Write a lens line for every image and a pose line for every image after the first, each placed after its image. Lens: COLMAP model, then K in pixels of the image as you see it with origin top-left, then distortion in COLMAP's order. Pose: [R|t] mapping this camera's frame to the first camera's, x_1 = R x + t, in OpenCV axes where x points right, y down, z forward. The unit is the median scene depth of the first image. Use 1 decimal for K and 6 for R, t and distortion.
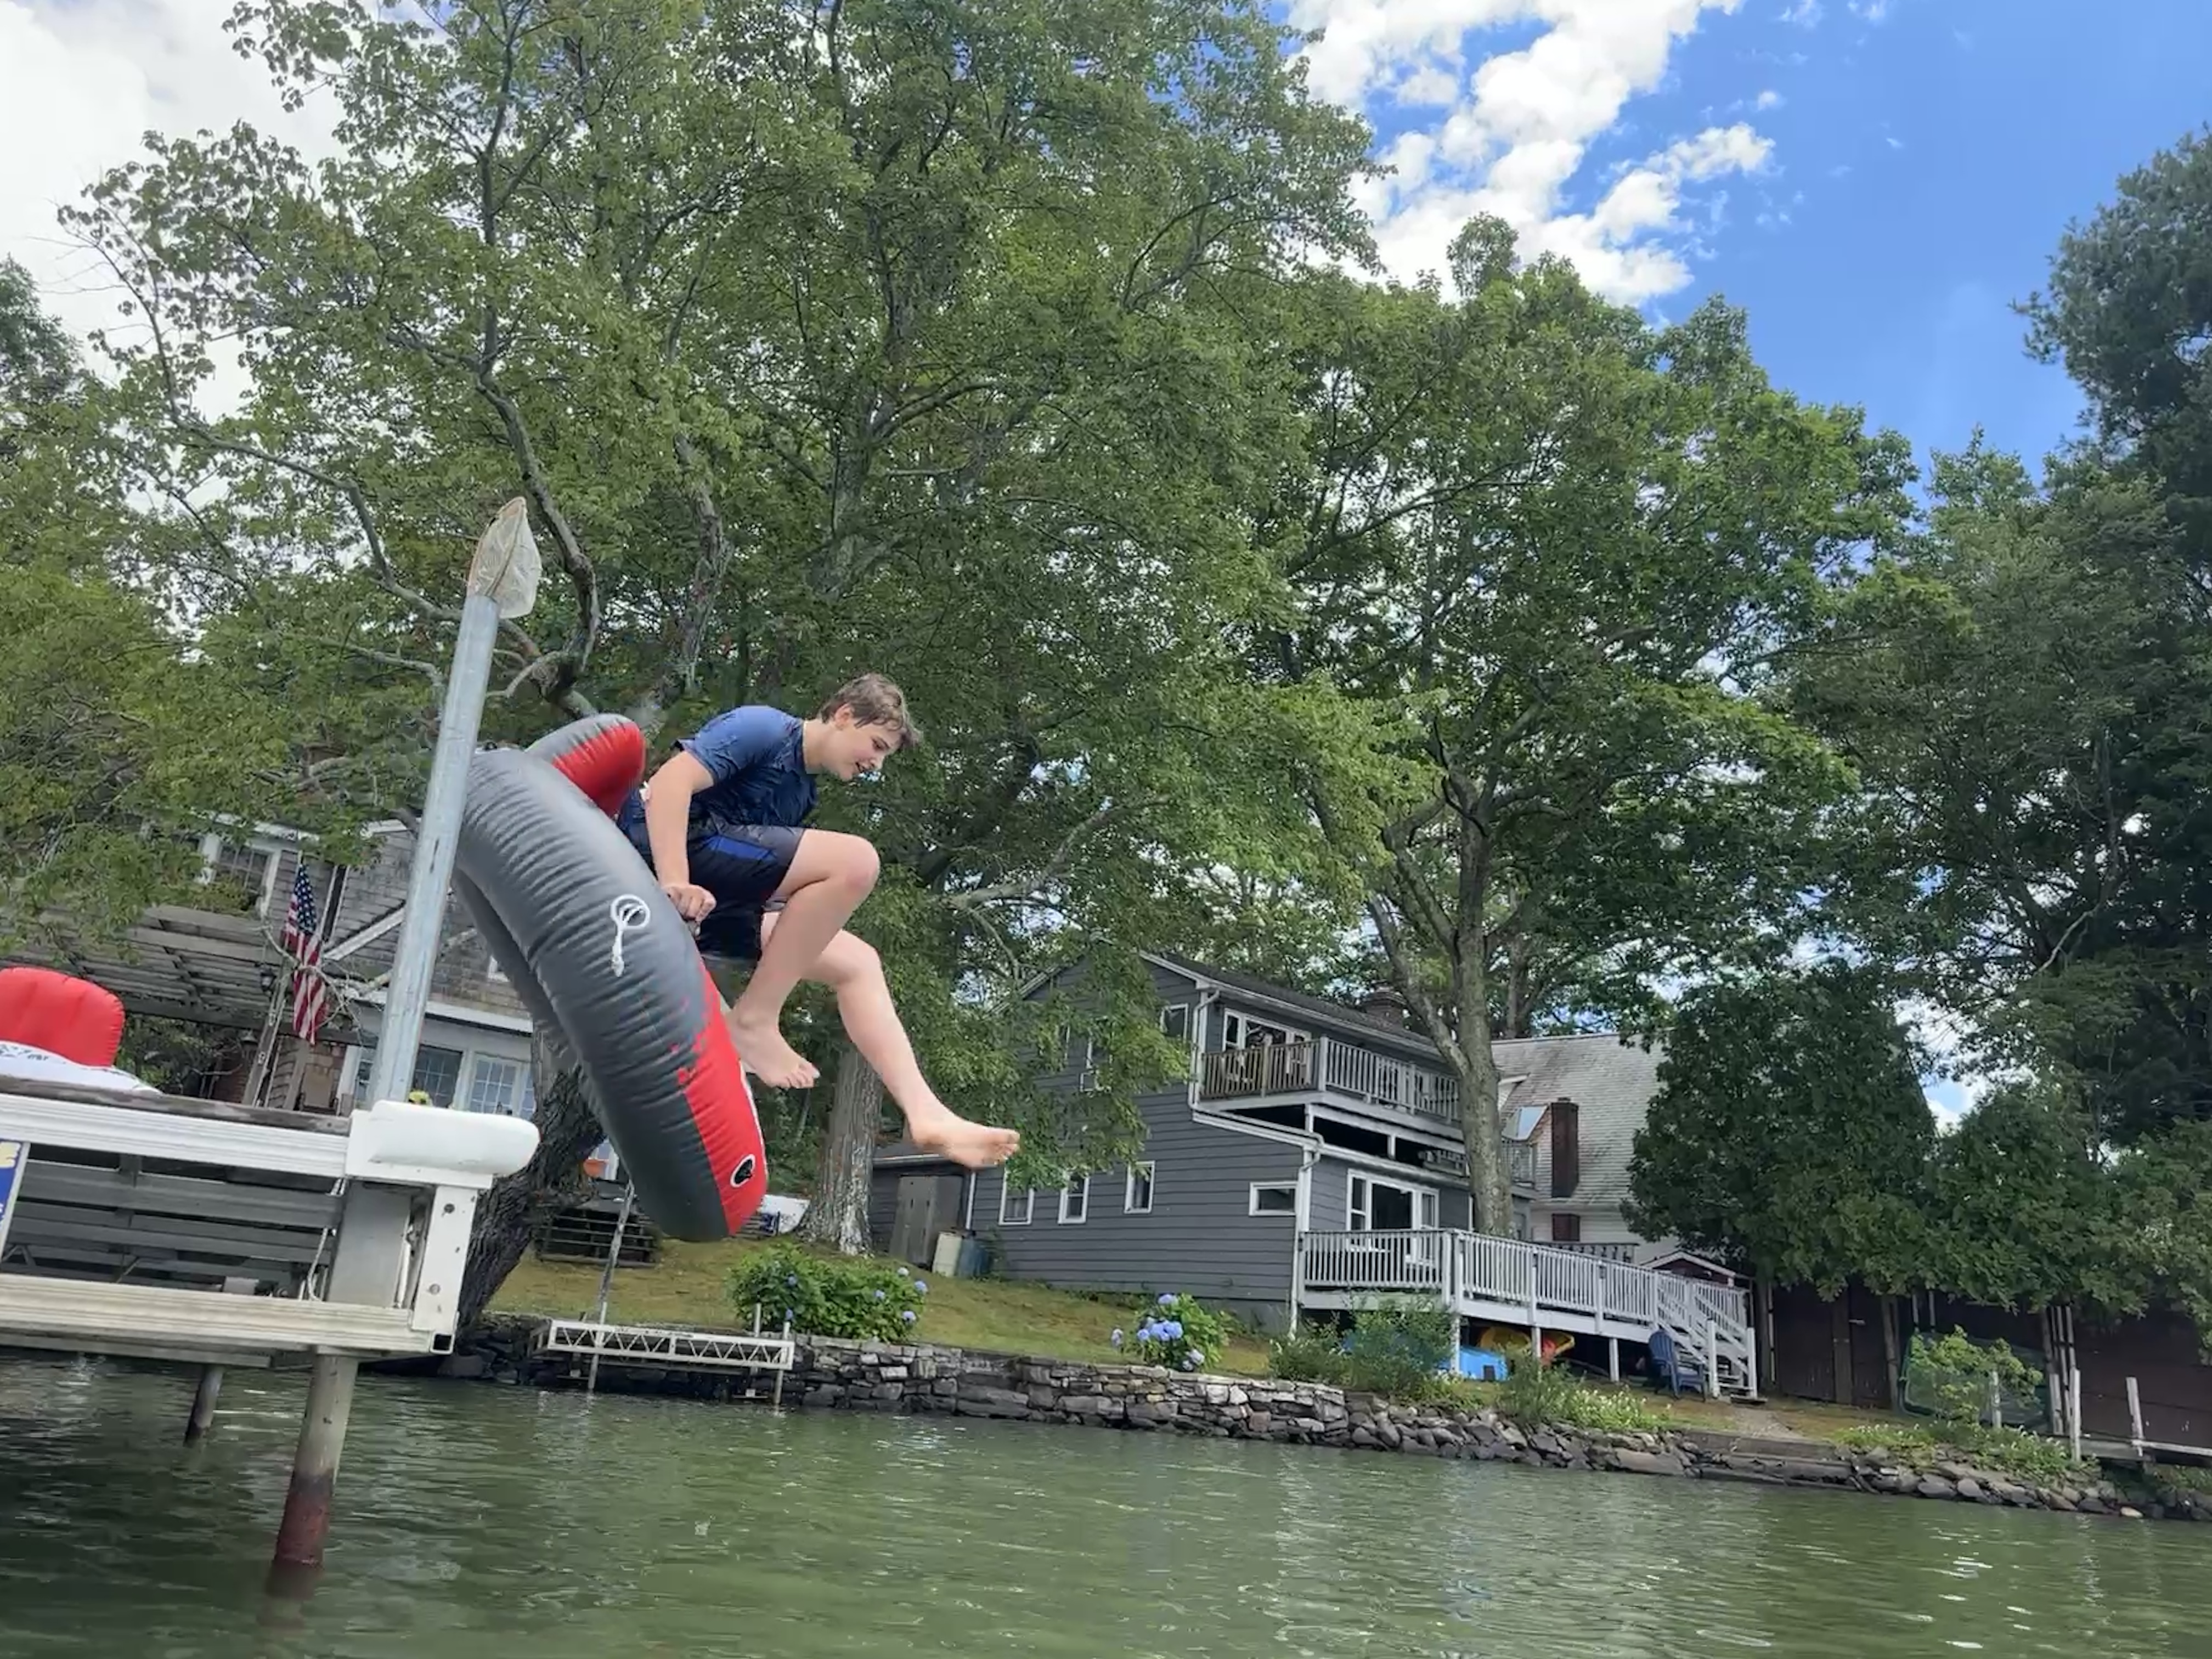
lens RADIAL K [[1667.0, 0, 1106.0], [0, 1667.0, 829.5], [0, 0, 1]] dist [0.093172, -0.127368]
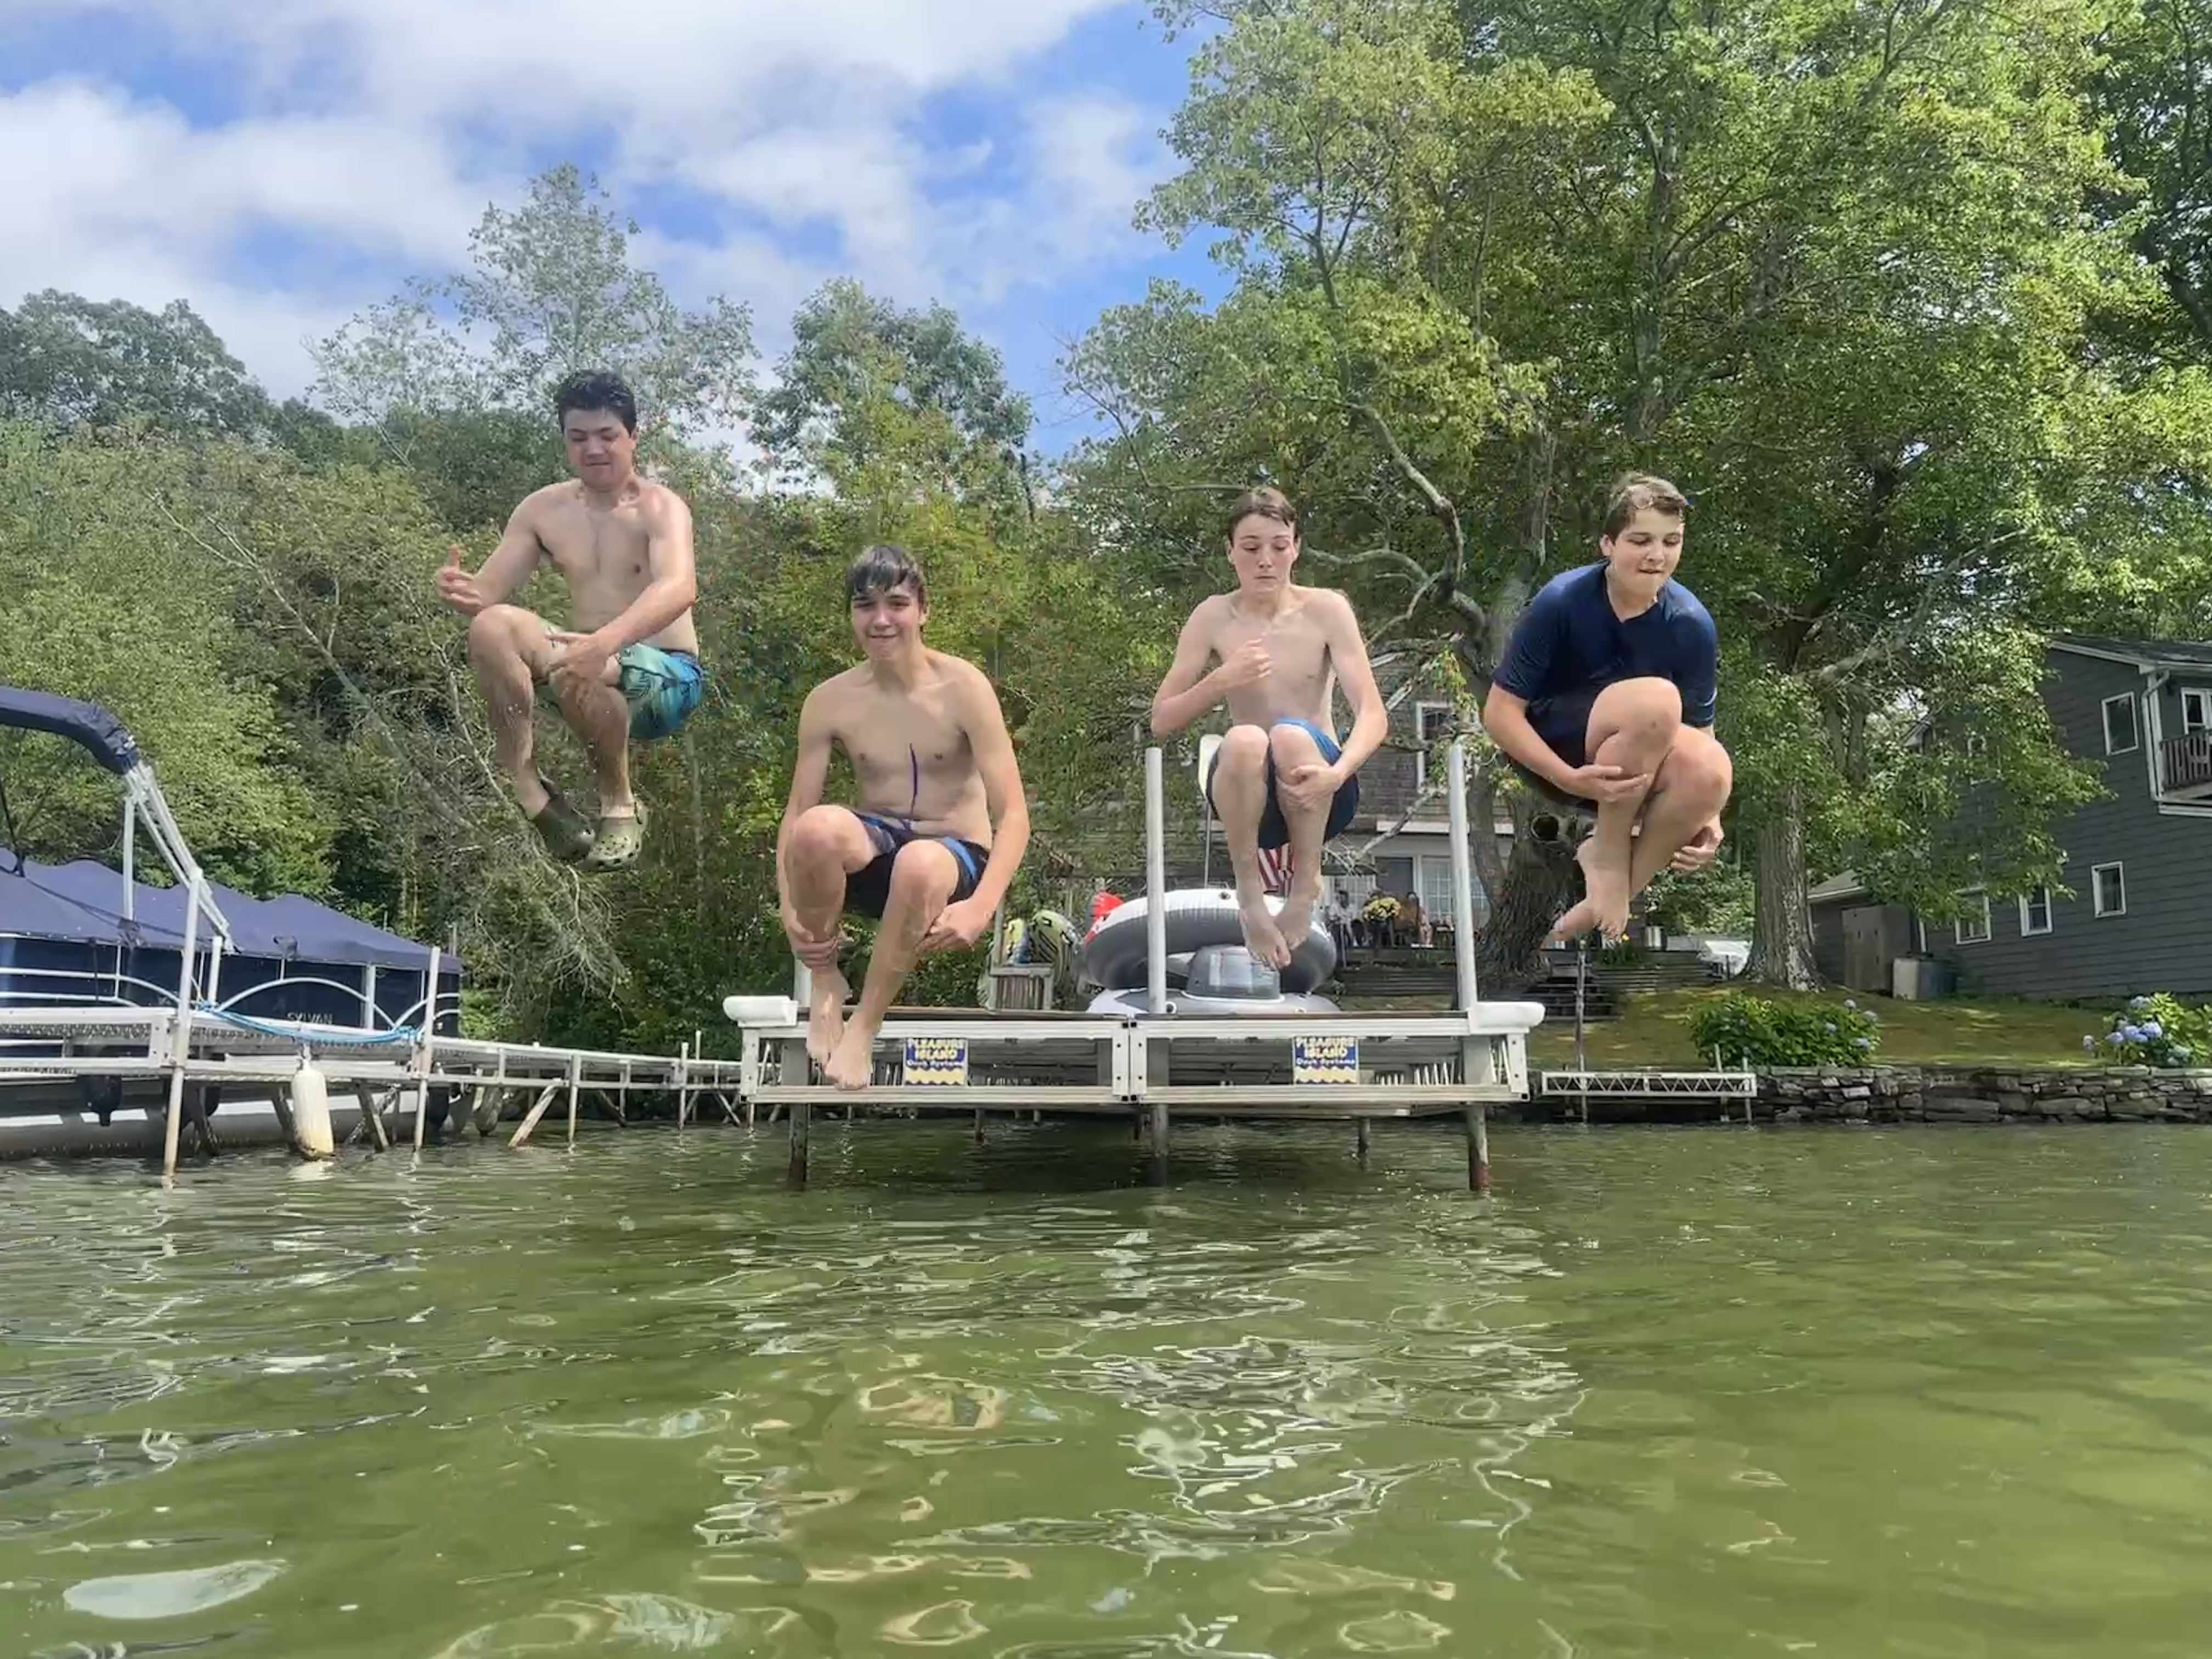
lens RADIAL K [[1667.0, 0, 1106.0], [0, 1667.0, 829.5], [0, 0, 1]] dist [0.093172, -0.127368]
pose [[0.846464, -0.164760, -0.506313, 0.045752], [0.235439, 0.968724, 0.078378, -0.045369], [0.477564, -0.185550, 0.858781, -0.150011]]
